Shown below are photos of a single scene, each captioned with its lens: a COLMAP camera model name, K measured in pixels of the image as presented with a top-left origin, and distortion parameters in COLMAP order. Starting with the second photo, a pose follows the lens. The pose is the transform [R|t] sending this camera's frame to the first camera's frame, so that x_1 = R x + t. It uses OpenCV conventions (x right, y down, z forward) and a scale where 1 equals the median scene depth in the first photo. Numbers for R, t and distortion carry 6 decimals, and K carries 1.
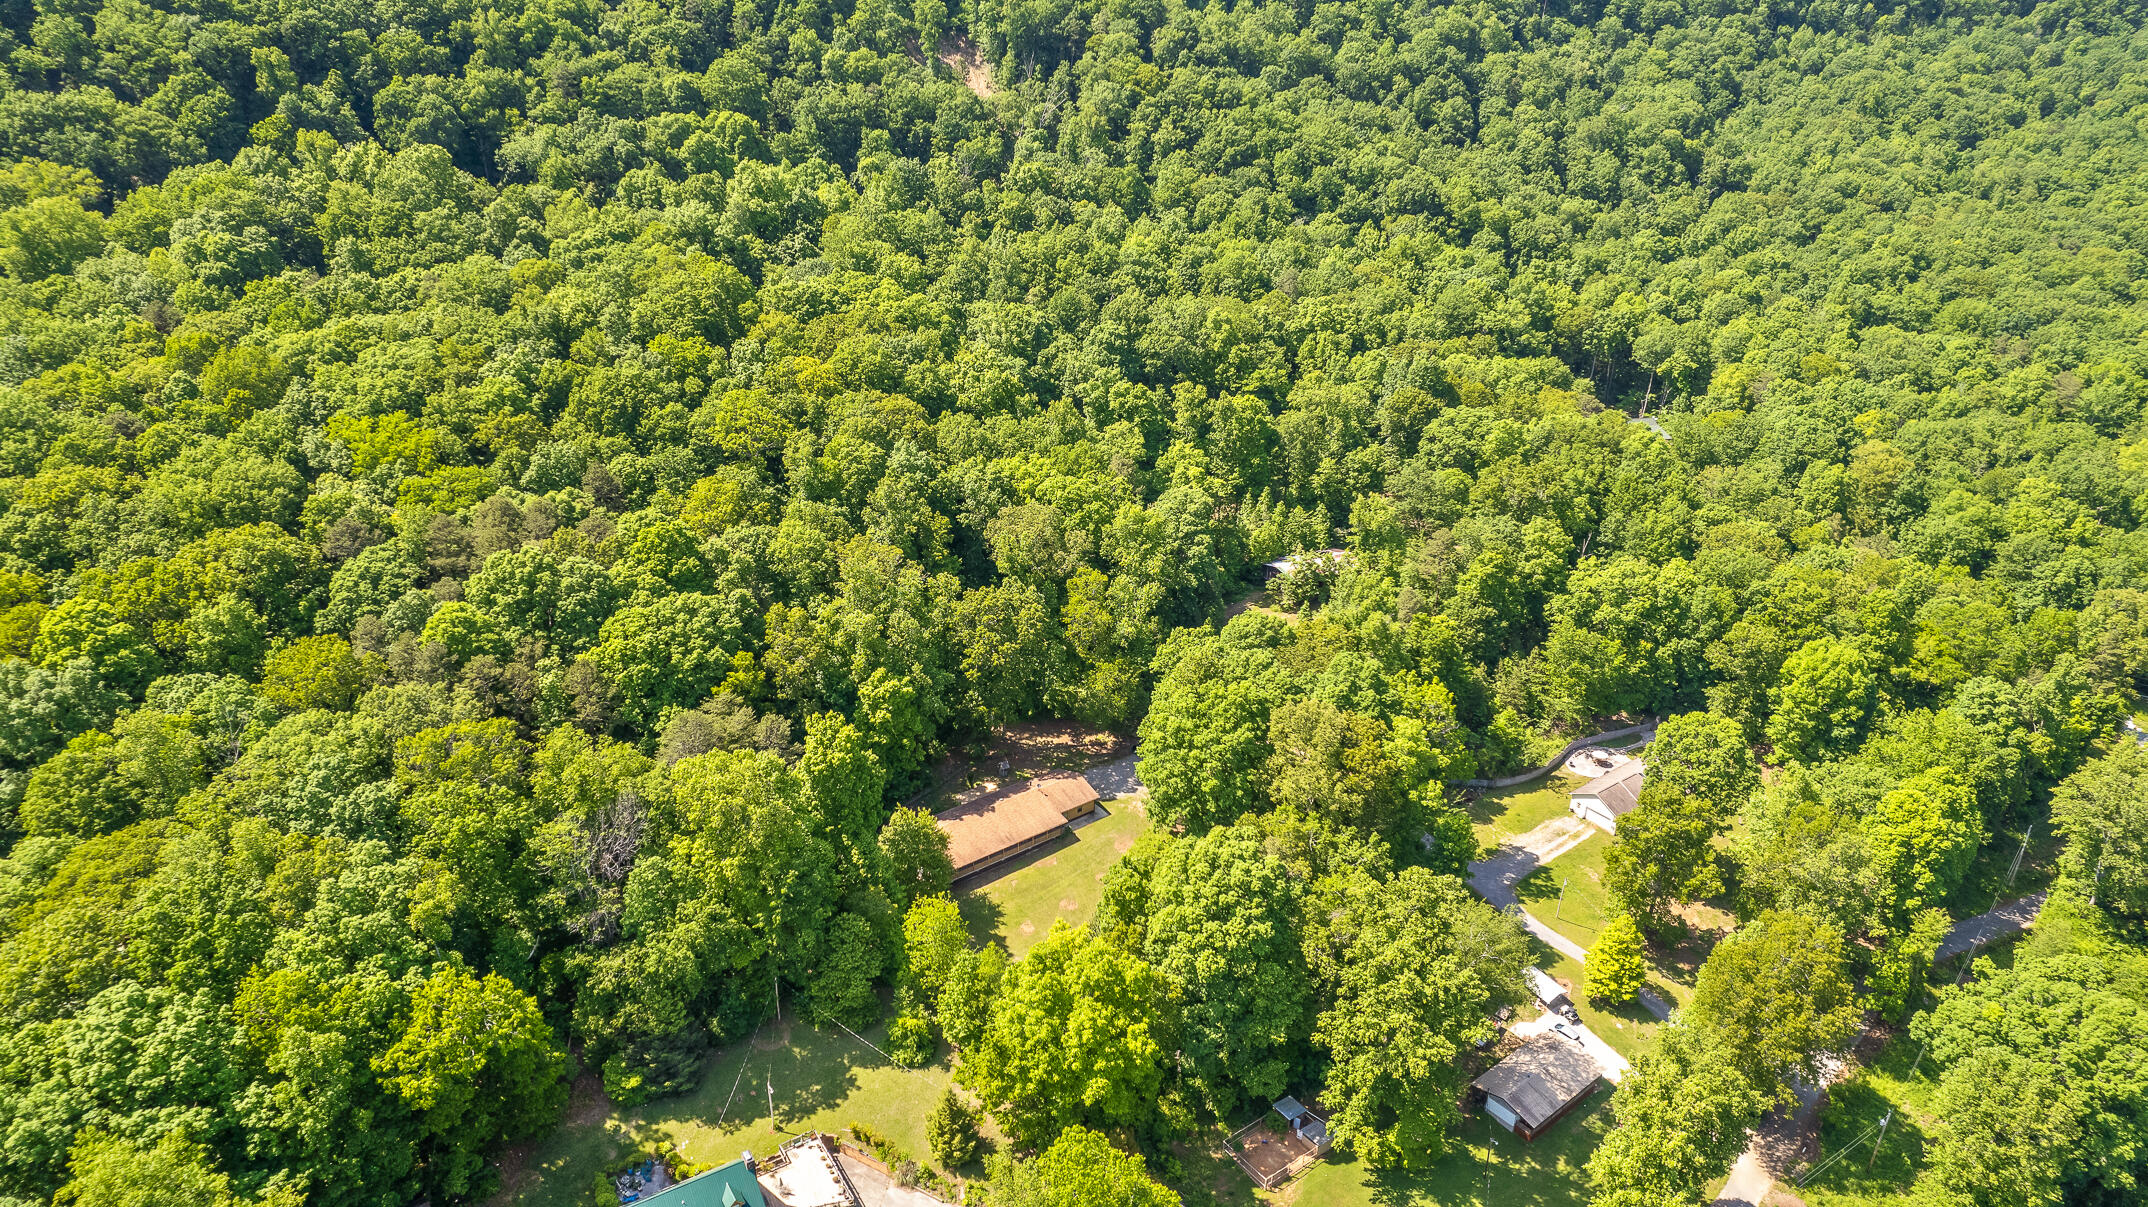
lens RADIAL K [[1394.6, 0, 1078.9], [0, 1394.6, 610.3], [0, 0, 1]] dist [-0.059648, 0.060903]
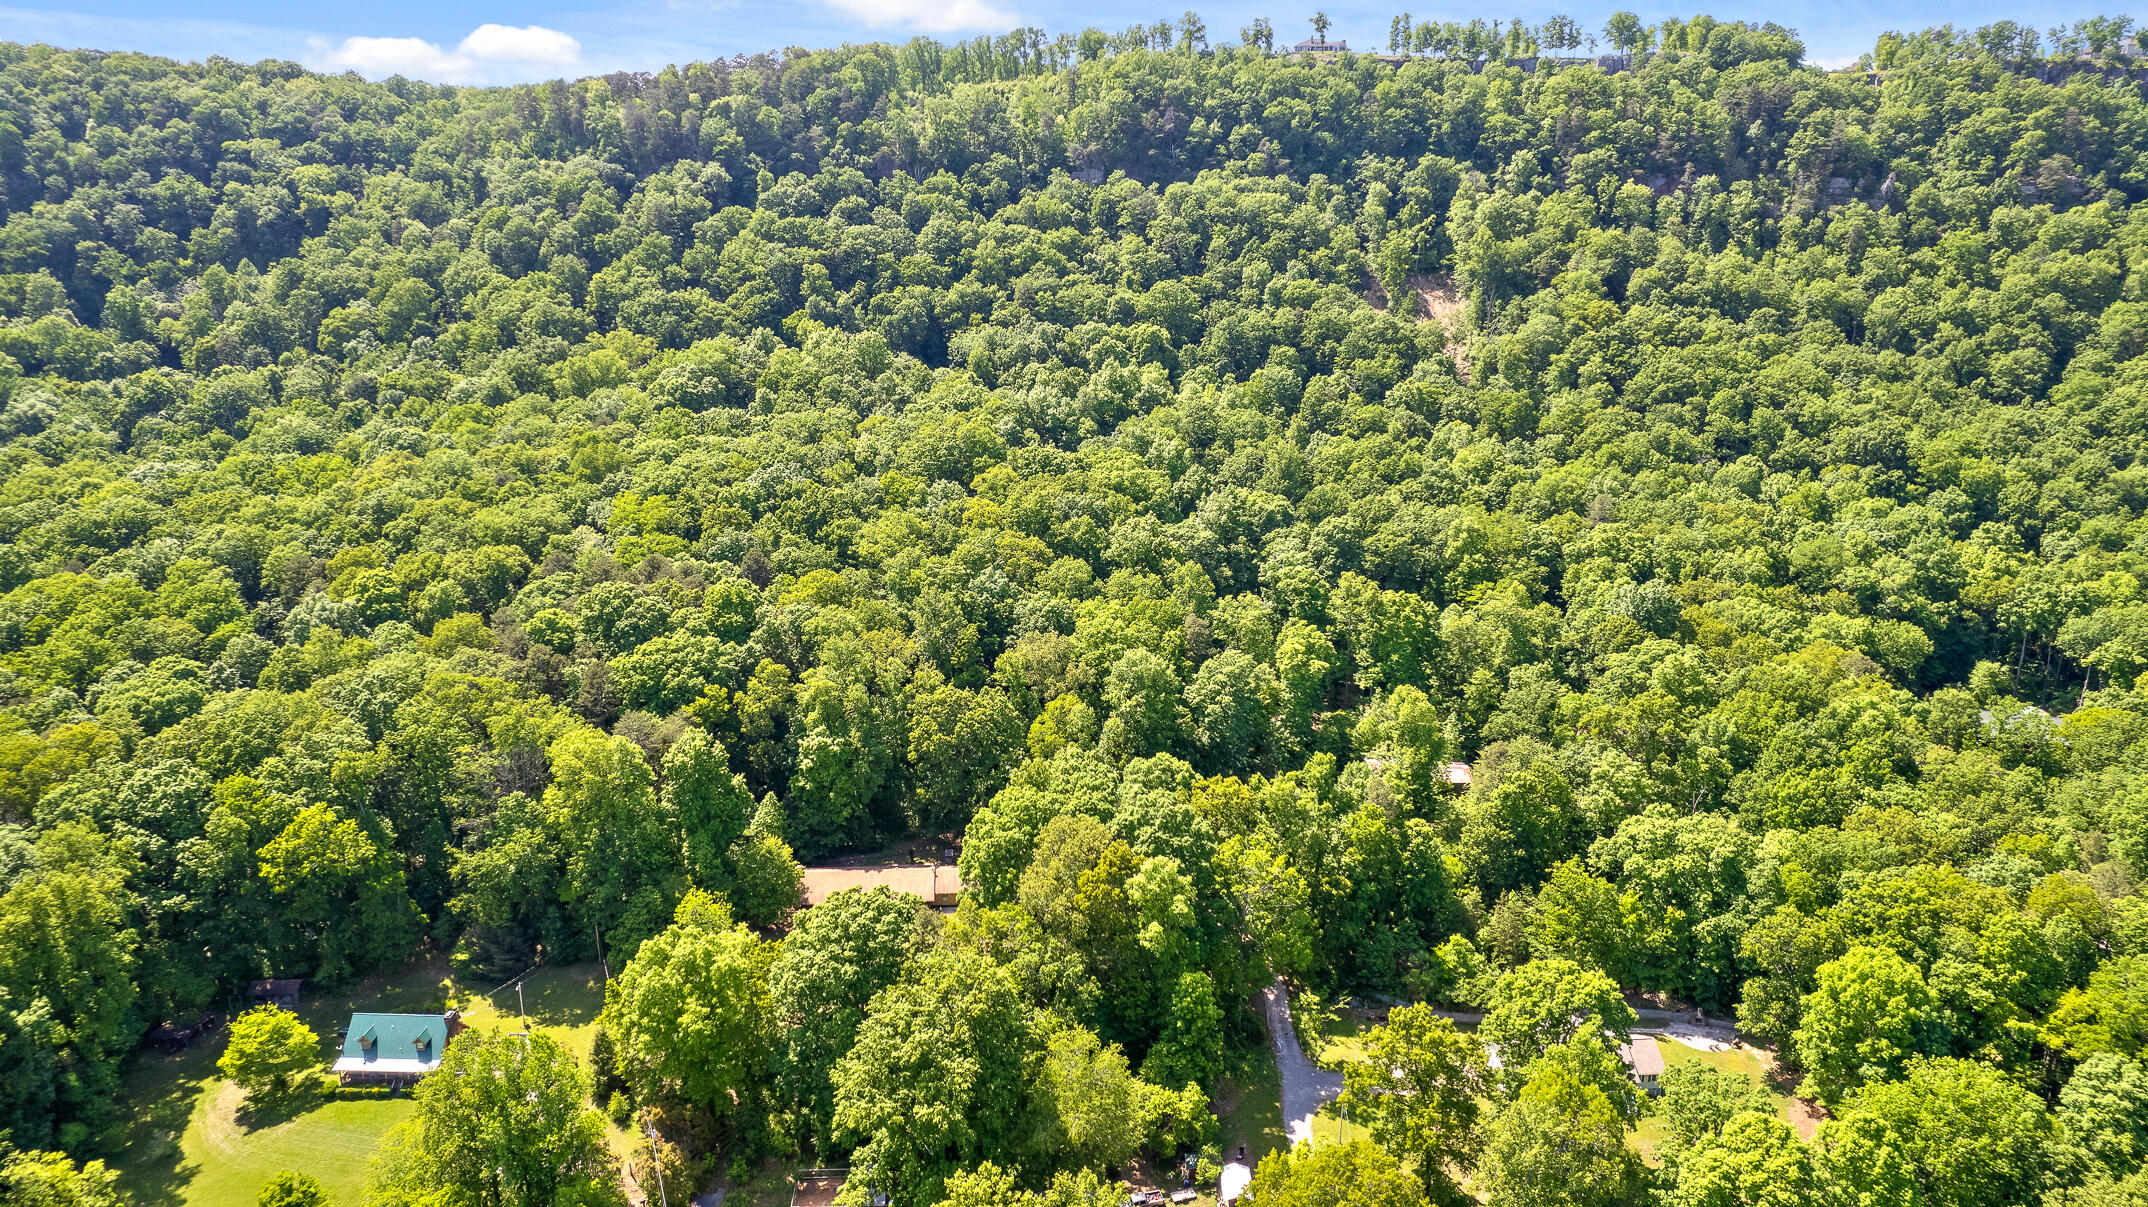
lens RADIAL K [[1394.6, 0, 1080.7], [0, 1394.6, 610.8], [0, 0, 1]] dist [-0.059648, 0.060903]
pose [[0.834040, 0.131283, -0.535857, 0.587643], [-0.227723, 0.966595, -0.117630, 0.032514], [0.502514, 0.220135, 0.836074, 0.091789]]
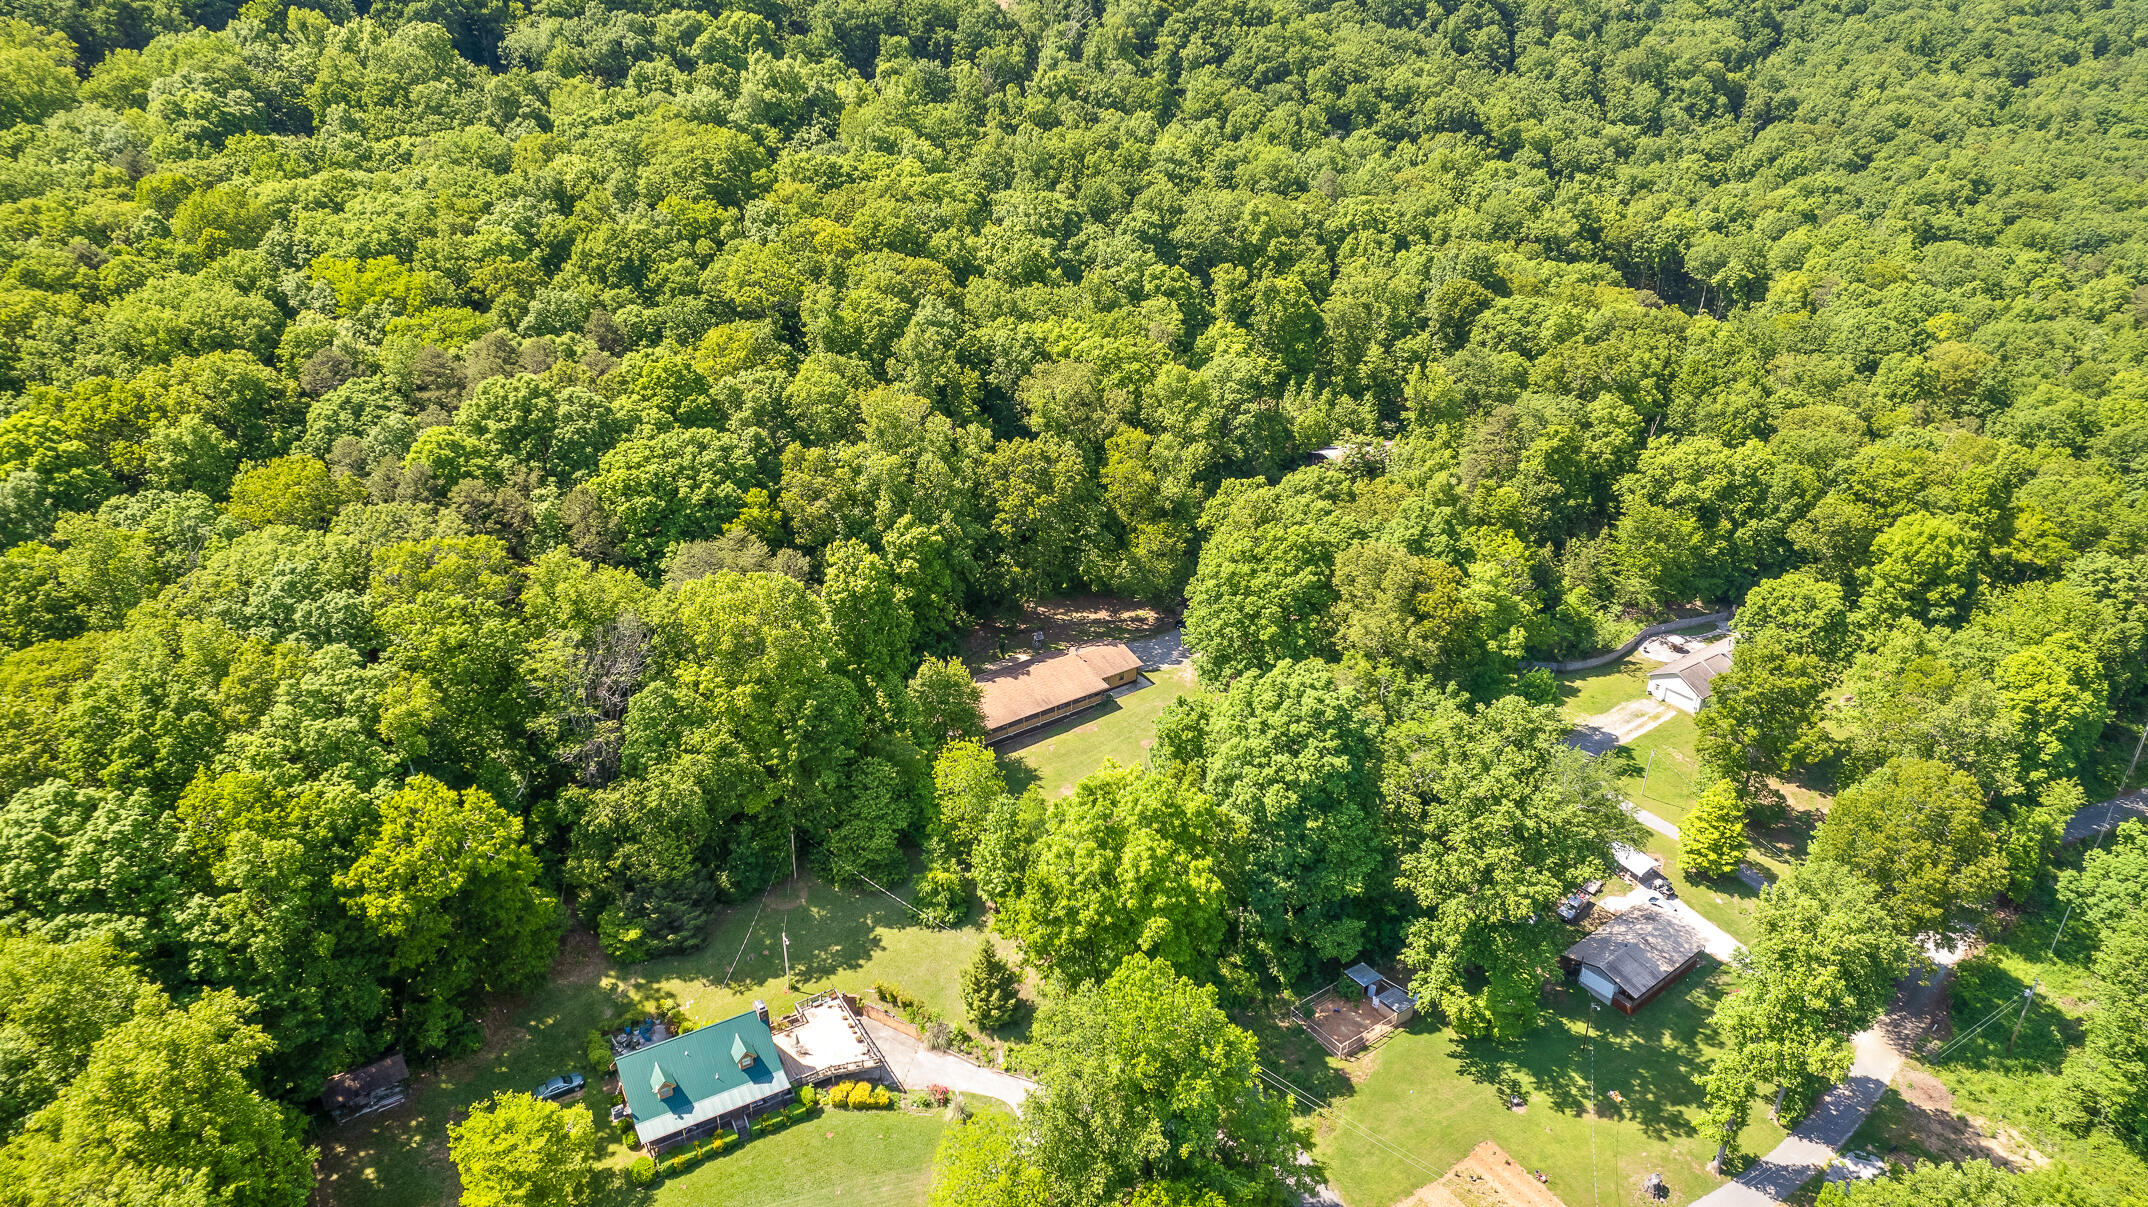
lens RADIAL K [[1394.6, 0, 1079.1], [0, 1394.6, 608.1], [0, 0, 1]] dist [-0.059648, 0.060903]
pose [[0.999977, 0.003301, -0.005879, -0.020718], [-0.003326, 0.999985, -0.004249, 0.095233], [0.005865, 0.004268, 0.999974, 0.075005]]
